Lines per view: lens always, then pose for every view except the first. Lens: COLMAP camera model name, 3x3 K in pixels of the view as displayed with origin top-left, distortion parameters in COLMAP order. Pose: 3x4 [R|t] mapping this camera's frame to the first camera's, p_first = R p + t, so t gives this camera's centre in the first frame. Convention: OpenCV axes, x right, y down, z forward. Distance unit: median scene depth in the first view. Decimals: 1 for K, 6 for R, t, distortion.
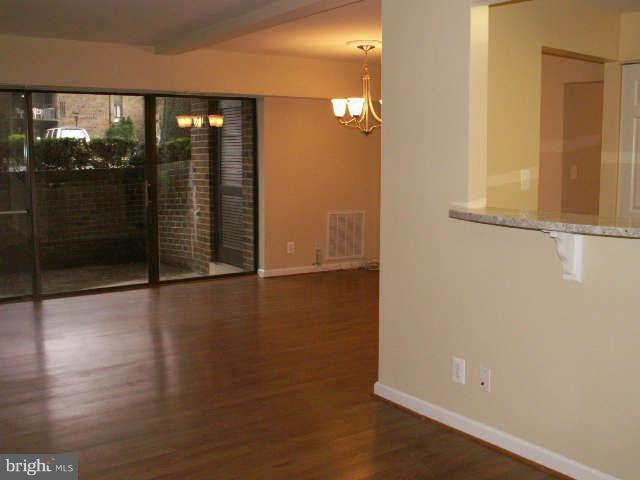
lens RADIAL K [[683.9, 0, 320.0], [0, 683.9, 240.0], [0, 0, 1]] dist [-0.209260, 0.200263]
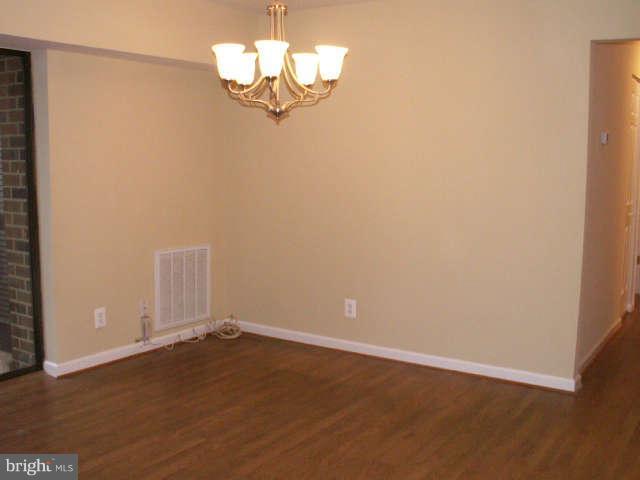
lens RADIAL K [[683.9, 0, 320.0], [0, 683.9, 240.0], [0, 0, 1]] dist [-0.209260, 0.200263]
pose [[0.927367, -0.044101, 0.371545, -0.068976], [0.041398, 0.999026, 0.015253, -0.049127], [-0.371856, 0.001236, 0.928290, 0.366548]]
